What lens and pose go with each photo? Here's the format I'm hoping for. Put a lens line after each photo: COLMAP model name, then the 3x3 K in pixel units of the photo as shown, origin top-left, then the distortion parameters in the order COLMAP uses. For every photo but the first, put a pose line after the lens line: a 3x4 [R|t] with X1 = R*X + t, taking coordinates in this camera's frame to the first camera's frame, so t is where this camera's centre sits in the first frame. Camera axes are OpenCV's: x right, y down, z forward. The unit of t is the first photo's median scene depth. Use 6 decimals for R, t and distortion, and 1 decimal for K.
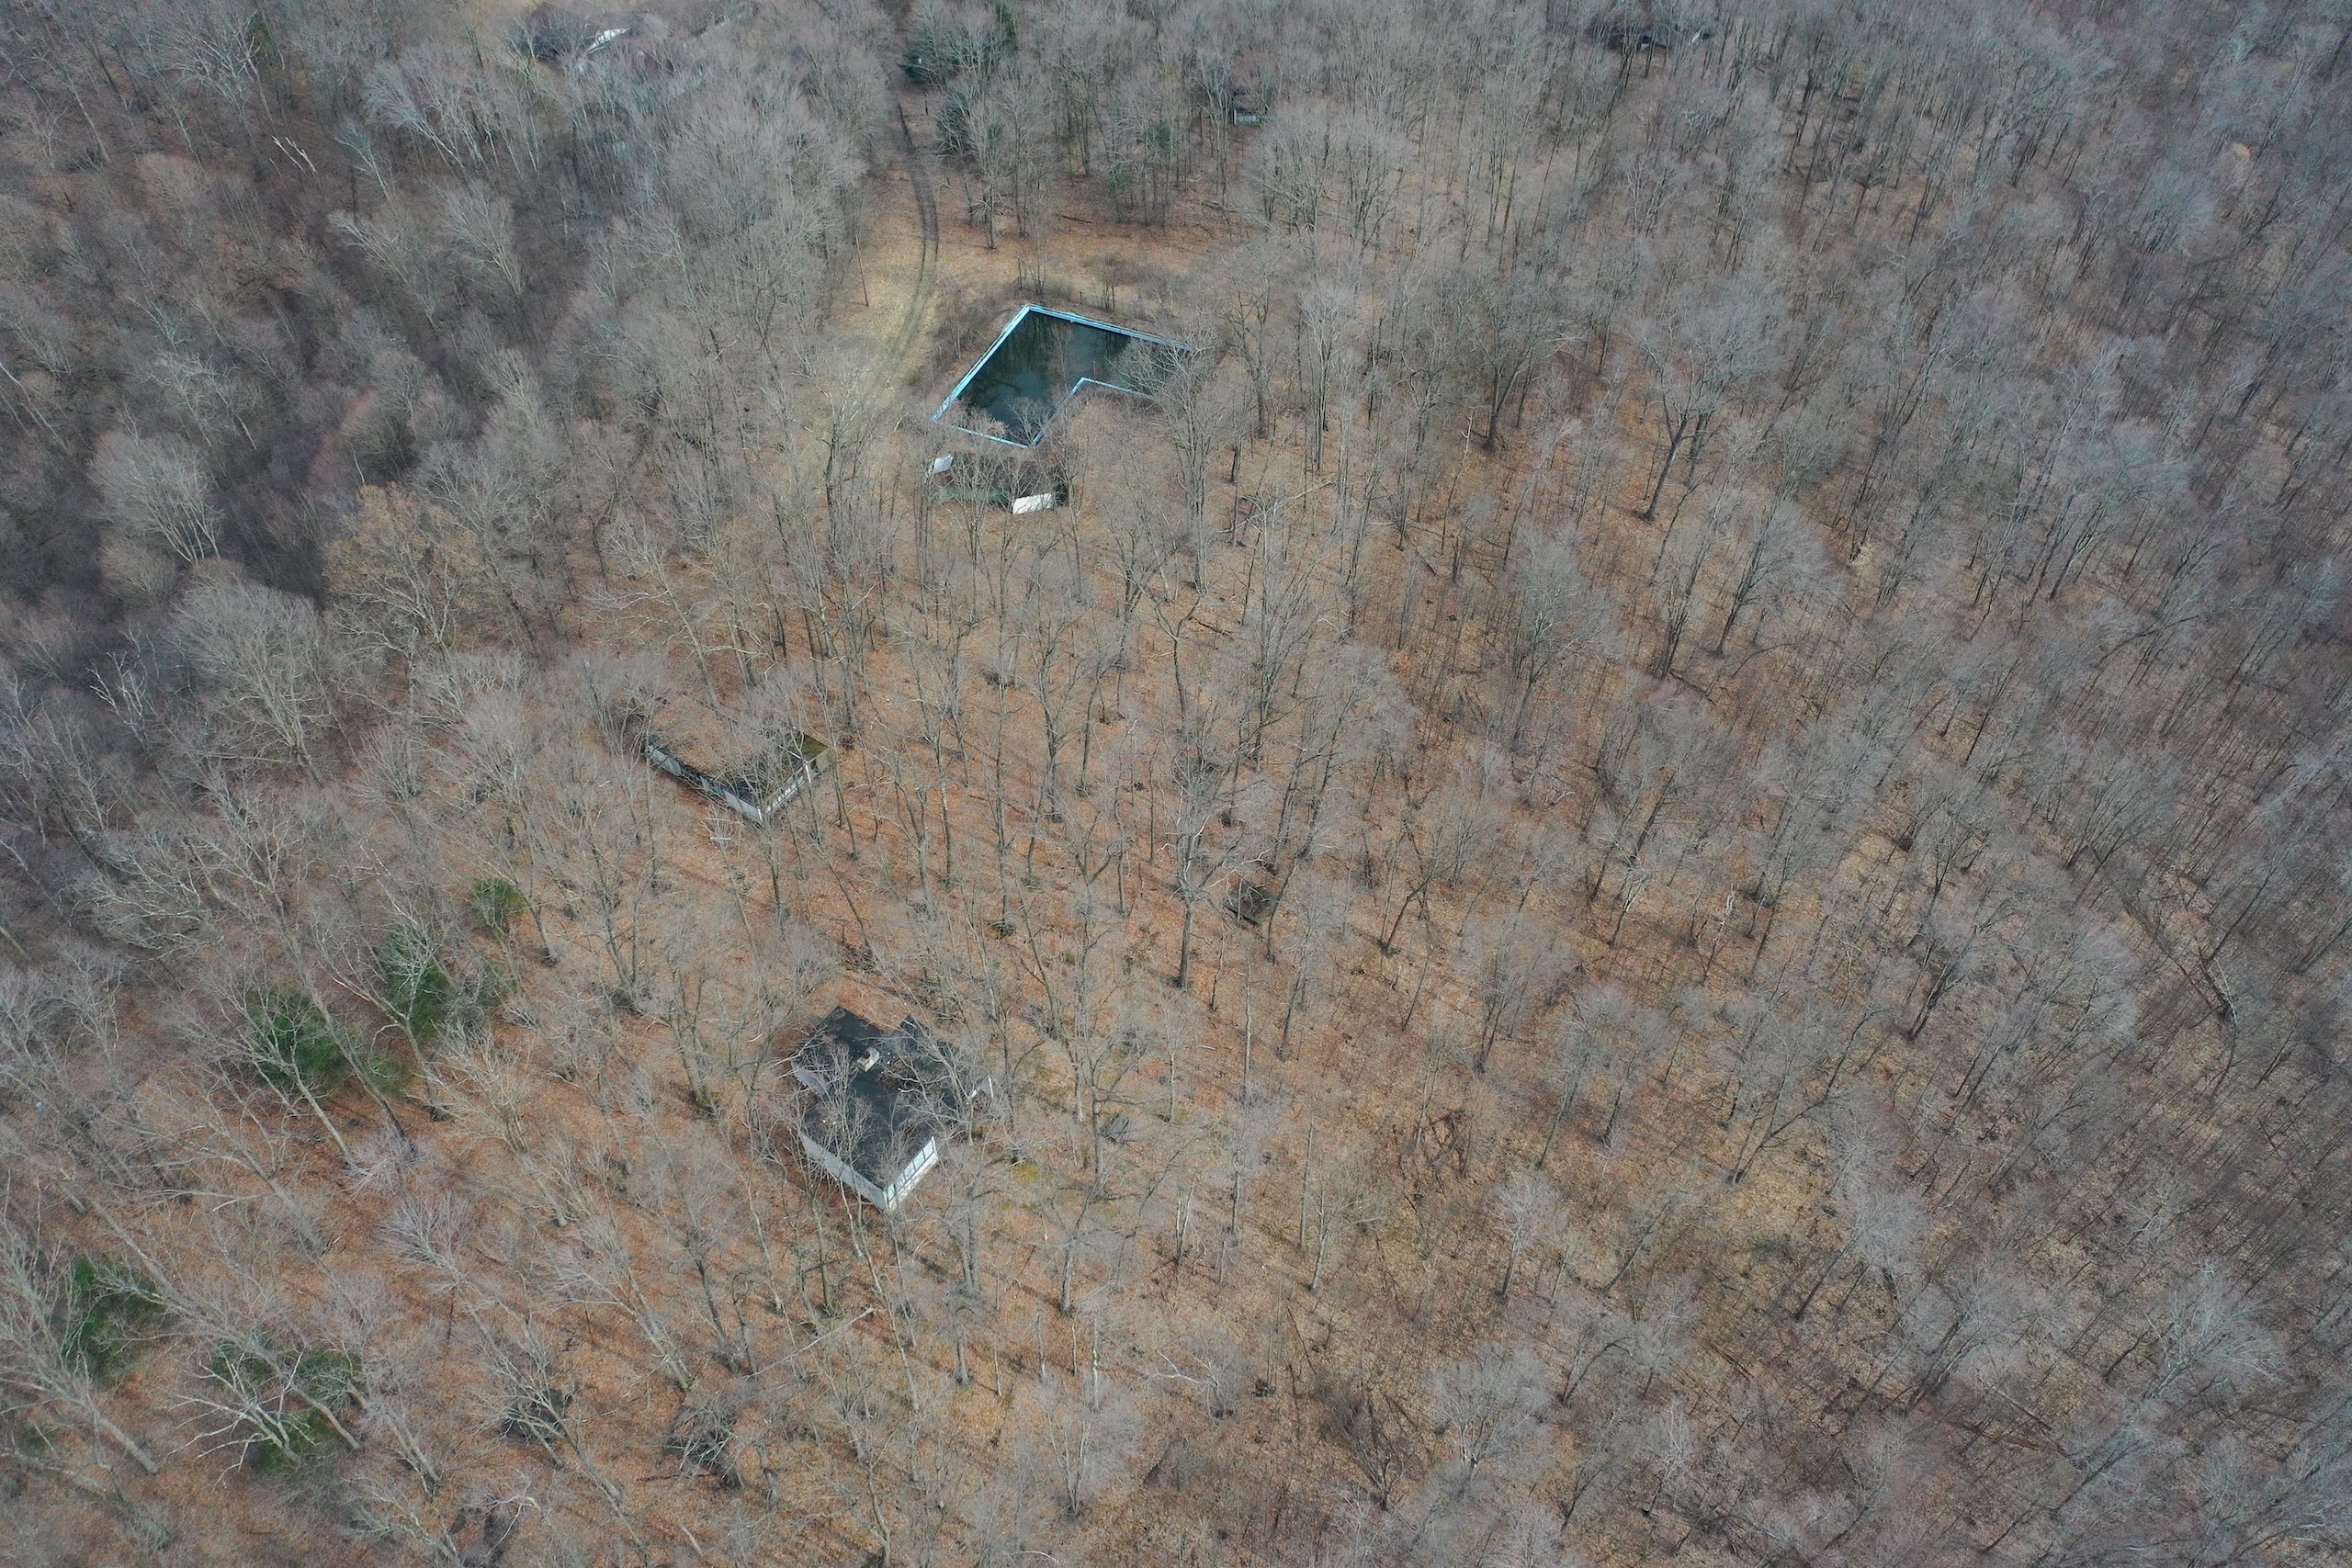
lens RADIAL K [[1858.9, 0, 1157.1], [0, 1858.9, 792.1], [0, 0, 1]] dist [0.012559, 0.002306]
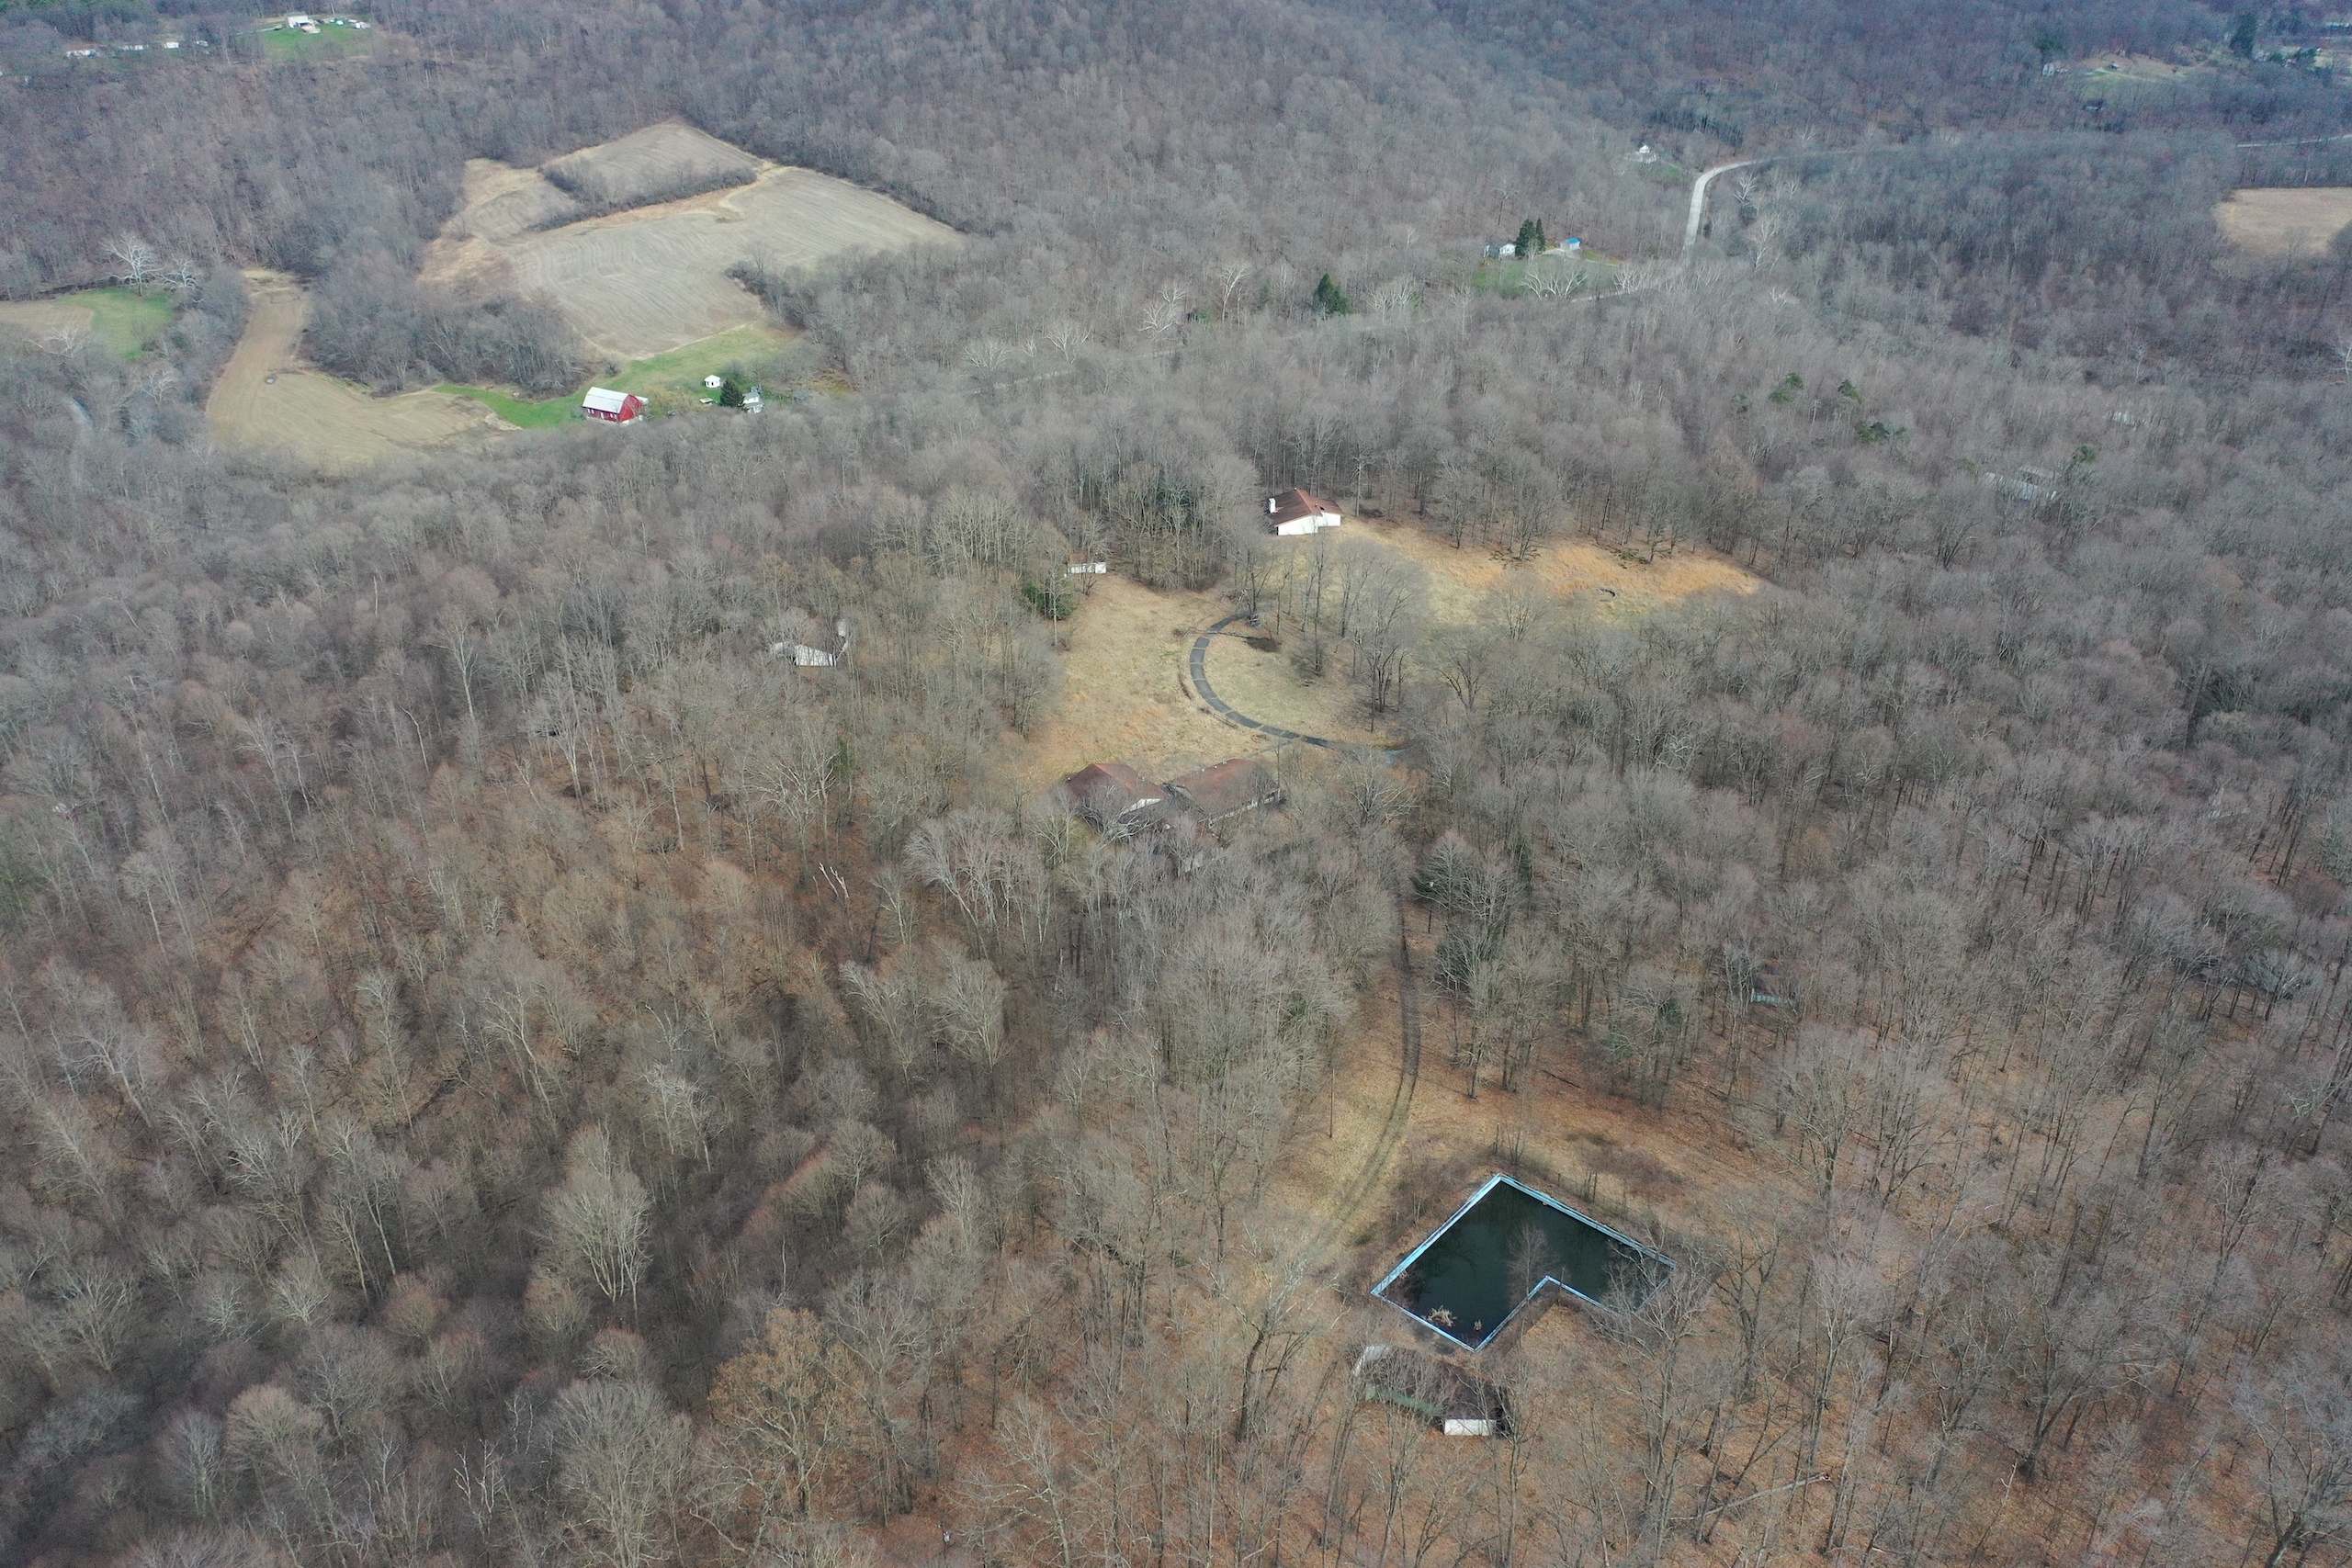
lens RADIAL K [[1858.9, 0, 1164.7], [0, 1858.9, 783.7], [0, 0, 1]] dist [0.012559, 0.002306]
pose [[0.956552, 0.145357, -0.252745, -0.022736], [-0.222996, 0.923197, -0.313018, -0.112569], [0.187834, 0.355779, 0.915500, 0.047290]]
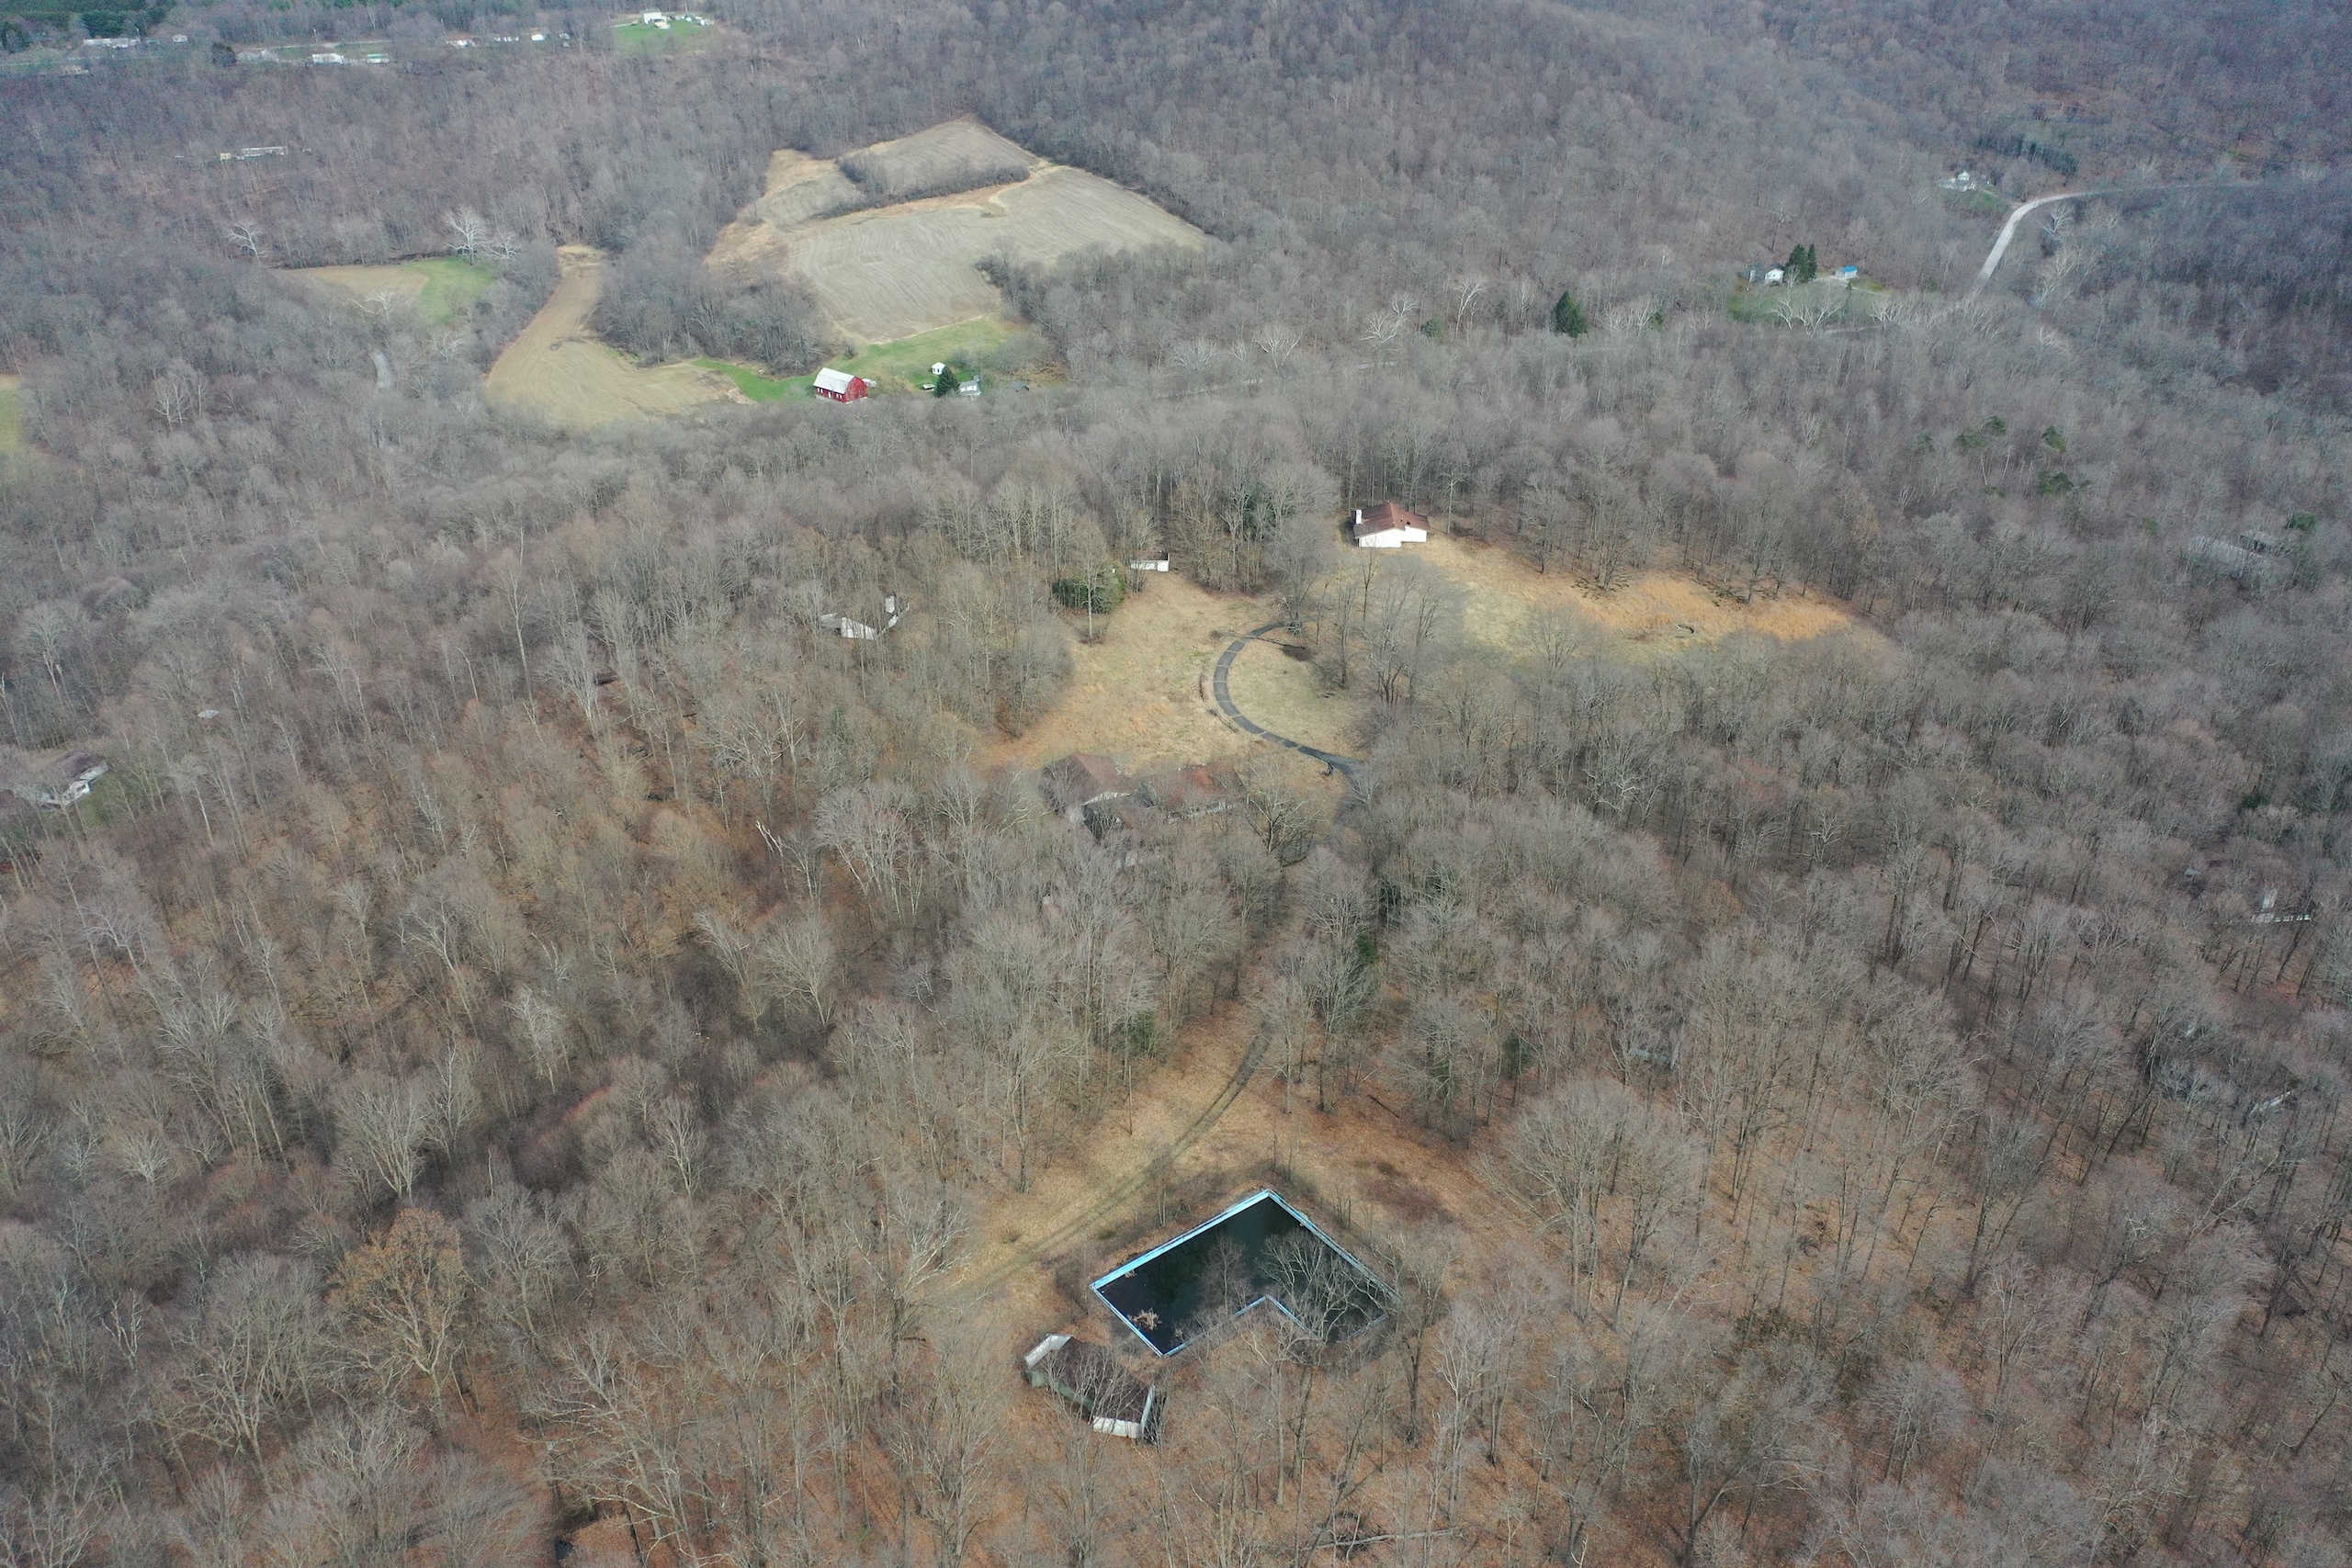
lens RADIAL K [[1858.9, 0, 1172.1], [0, 1858.9, 780.9], [0, 0, 1]] dist [0.012559, 0.002306]
pose [[0.879790, 0.228036, -0.417097, 0.223762], [-0.358171, 0.894891, -0.266239, -0.178827], [0.312544, 0.383627, 0.868992, 0.104761]]
